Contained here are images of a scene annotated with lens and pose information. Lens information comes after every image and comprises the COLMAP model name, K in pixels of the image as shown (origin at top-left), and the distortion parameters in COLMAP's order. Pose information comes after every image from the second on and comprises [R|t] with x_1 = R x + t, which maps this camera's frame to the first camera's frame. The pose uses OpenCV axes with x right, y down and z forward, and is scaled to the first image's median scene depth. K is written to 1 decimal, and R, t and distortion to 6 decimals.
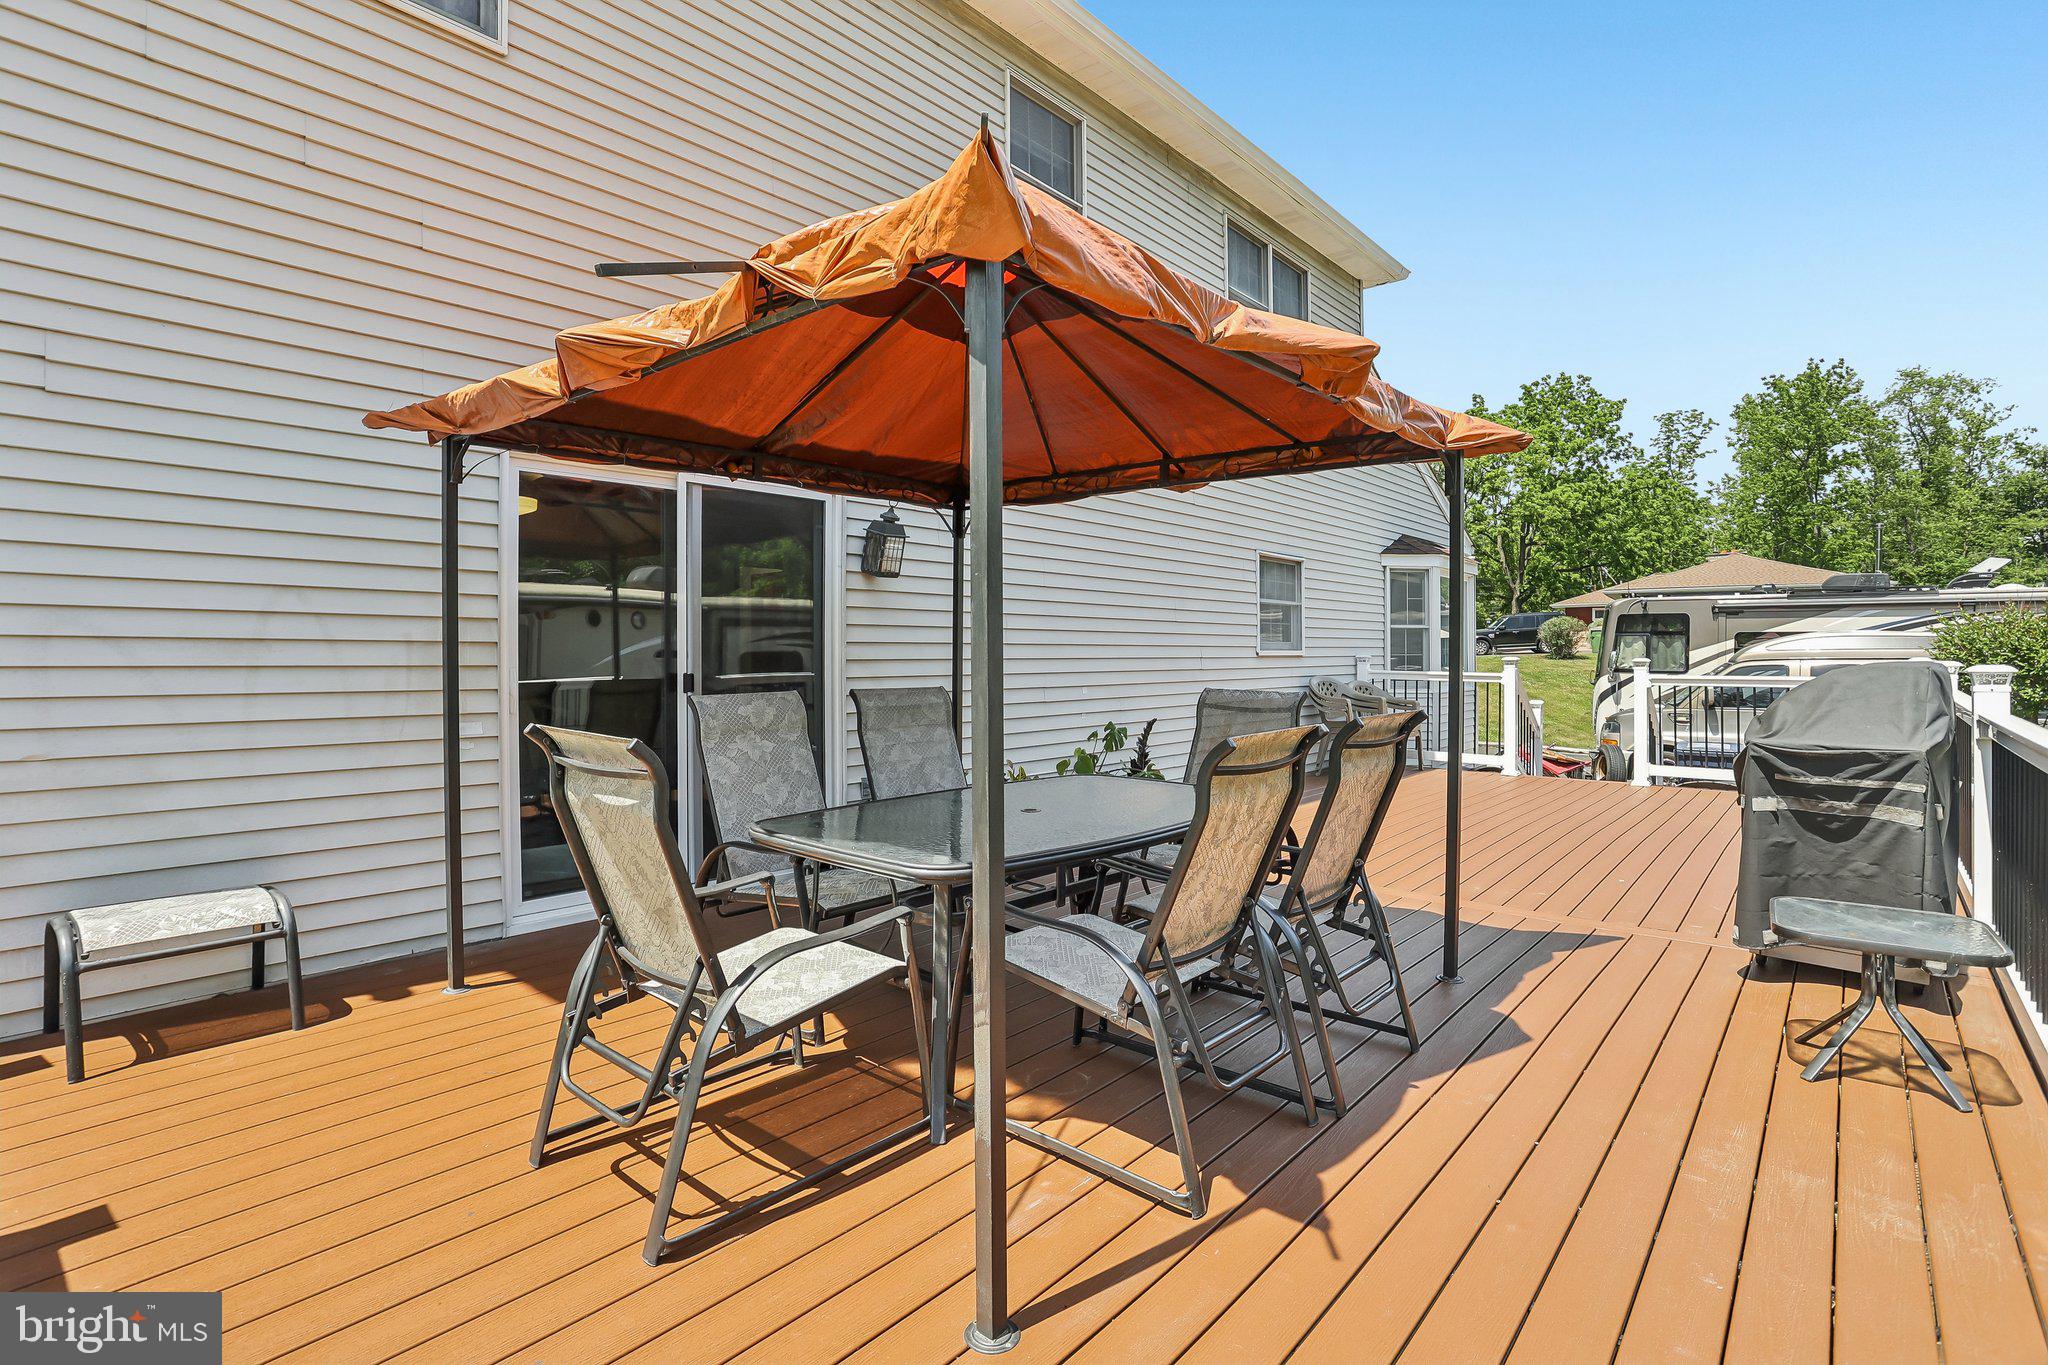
lens RADIAL K [[1032.3, 0, 1010.7], [0, 1032.3, 698.0], [0, 0, 1]] dist [-0.055582, 0.025215]
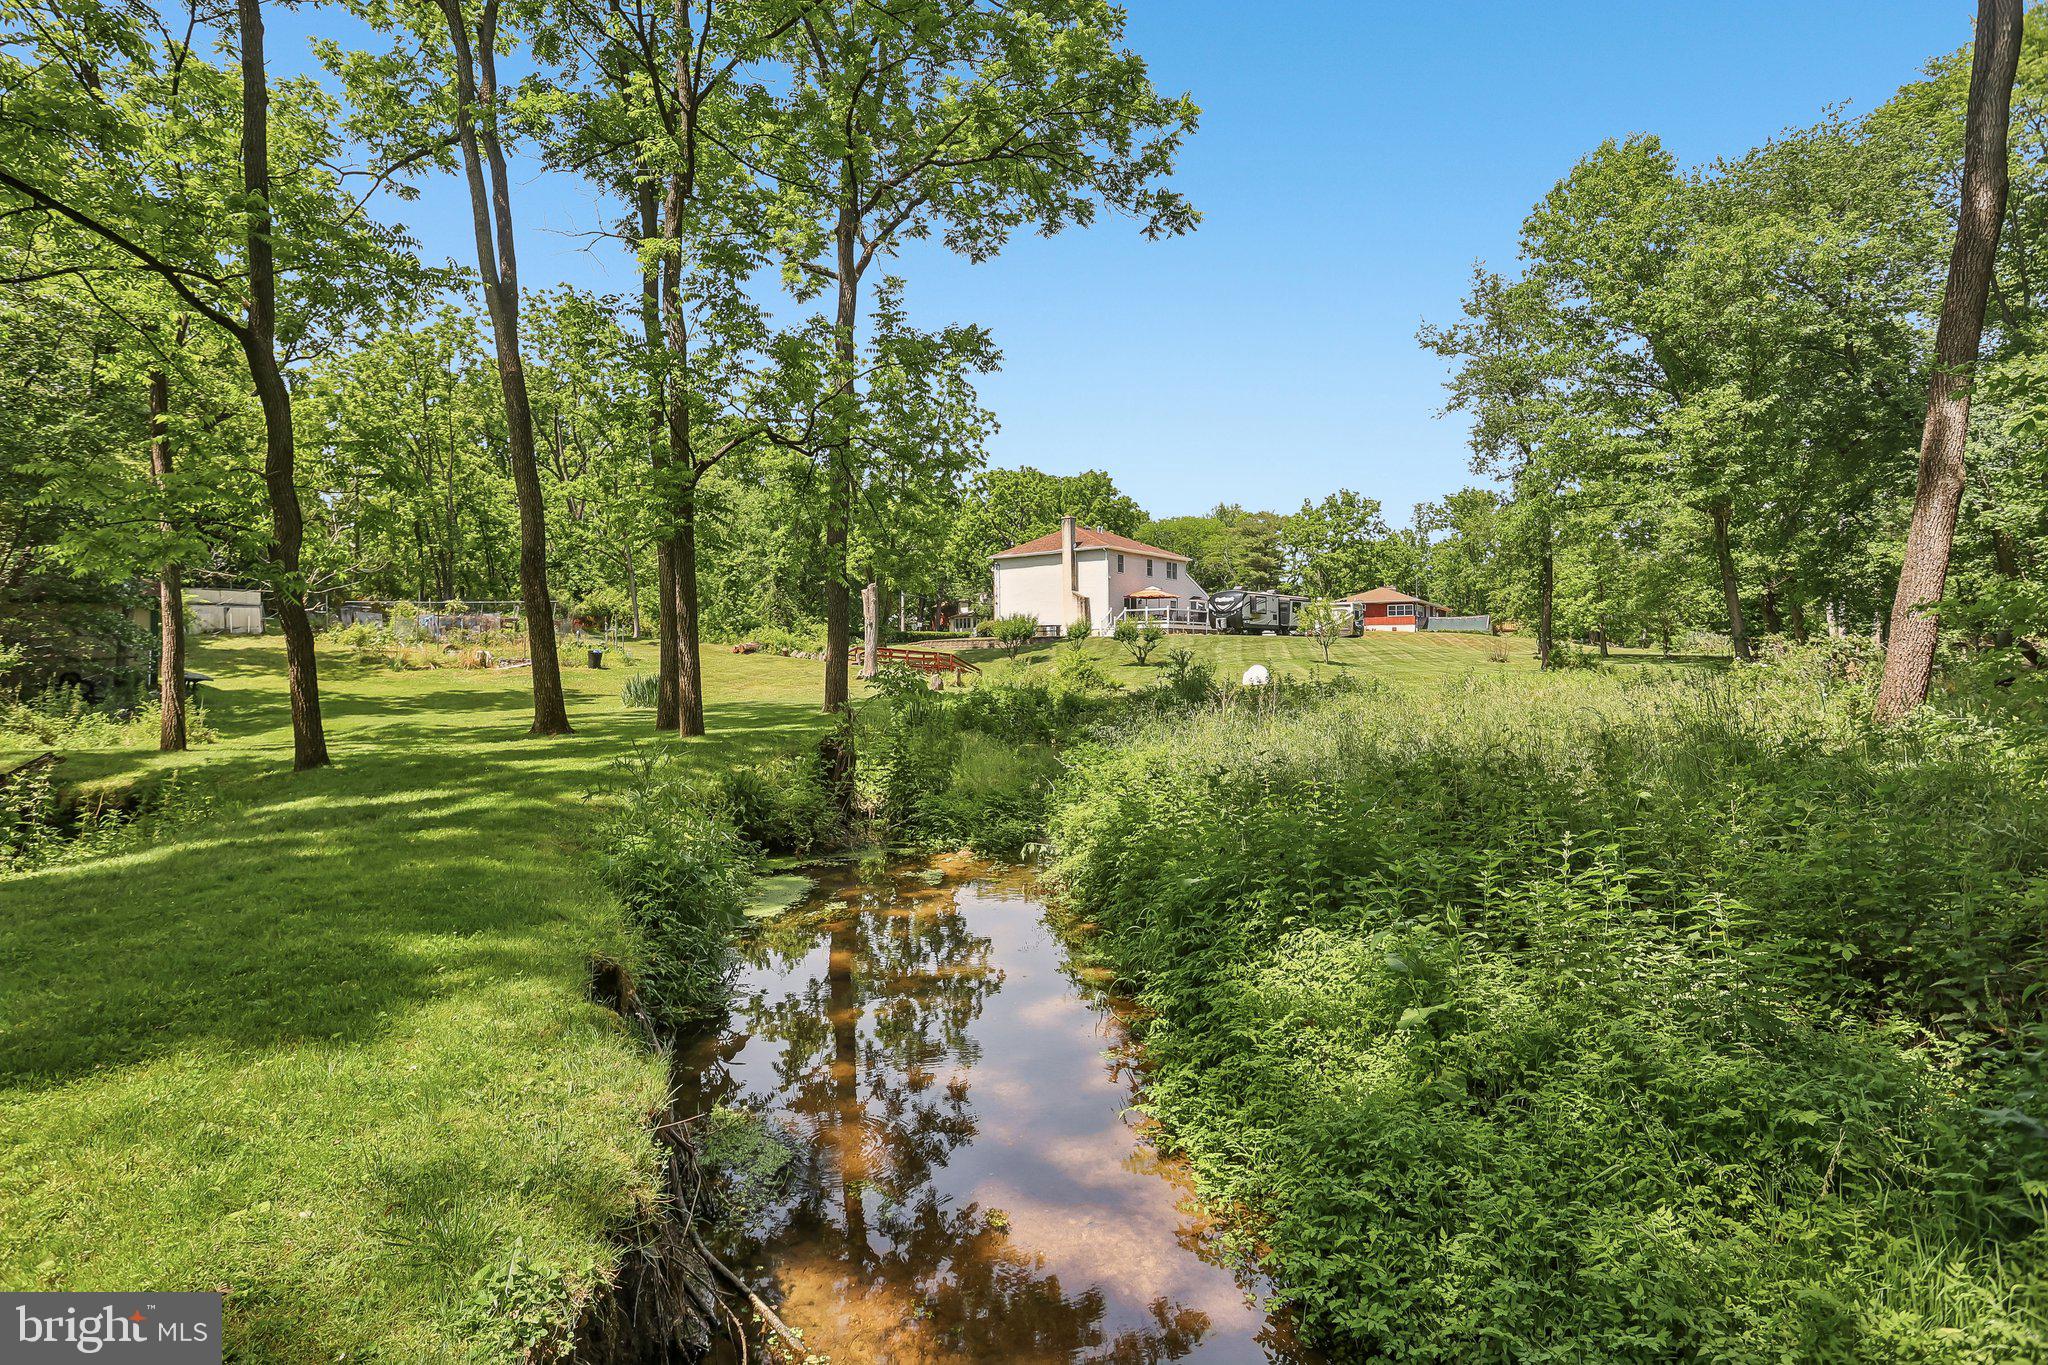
lens RADIAL K [[1032.3, 0, 1010.7], [0, 1032.3, 698.0], [0, 0, 1]] dist [-0.055582, 0.025215]
pose [[0.999087, -0.009828, 0.041582, -0.179409], [0.010512, 0.999813, -0.016260, 0.100085], [-0.041414, 0.016682, 0.999003, -0.918865]]
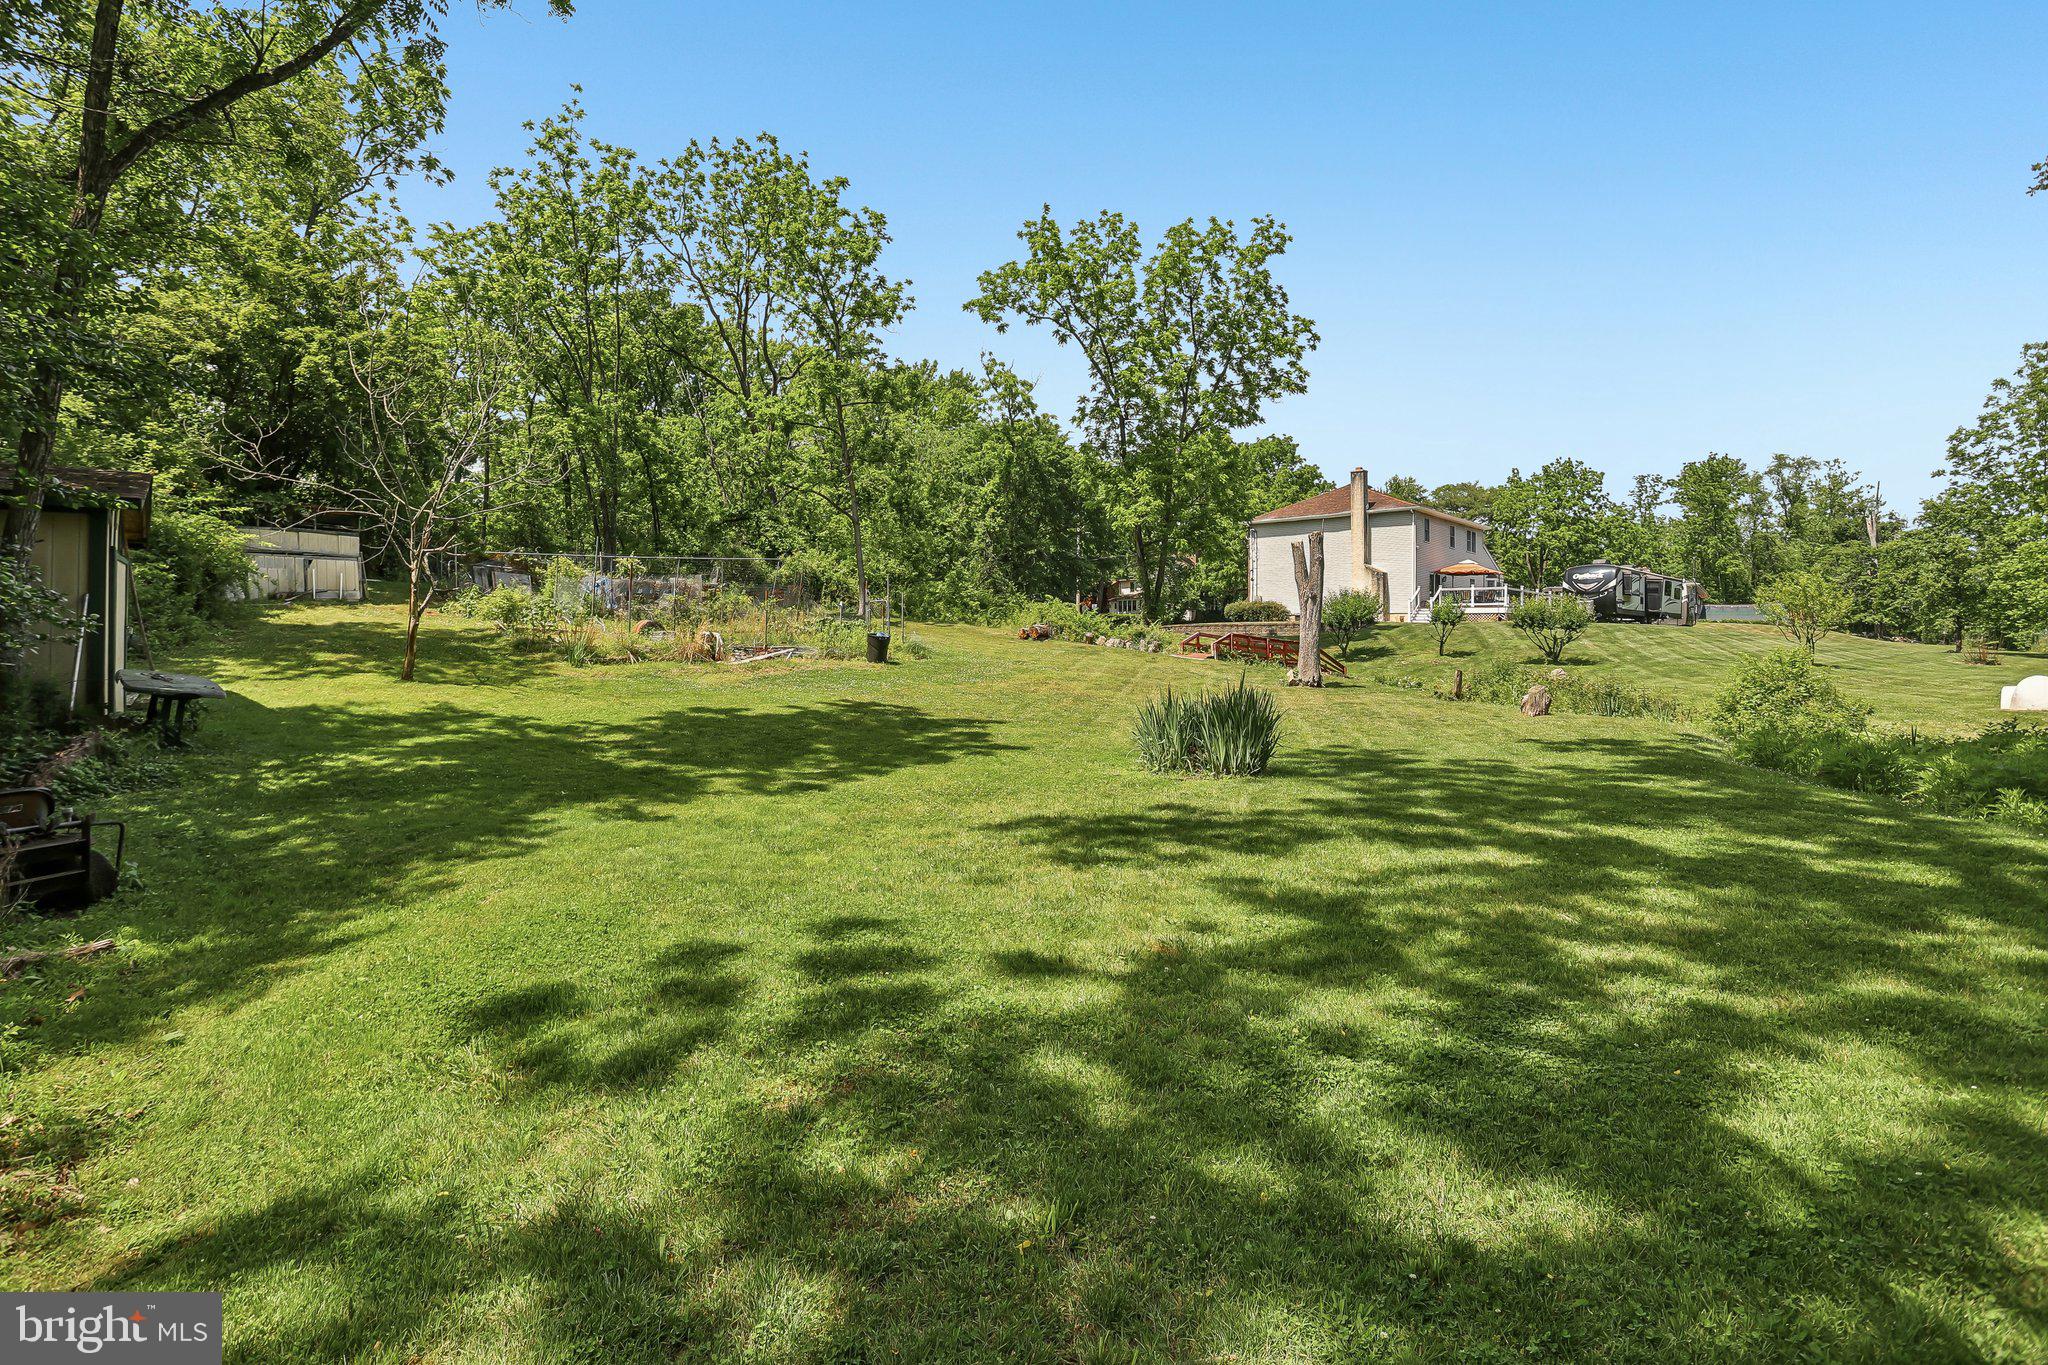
lens RADIAL K [[1032.3, 0, 1010.7], [0, 1032.3, 698.0], [0, 0, 1]] dist [-0.055582, 0.025215]
pose [[0.999159, 0.008090, -0.040206, -0.306517], [-0.008128, 0.999967, -0.000788, 0.086032], [0.040198, 0.001114, 0.999191, -0.722273]]
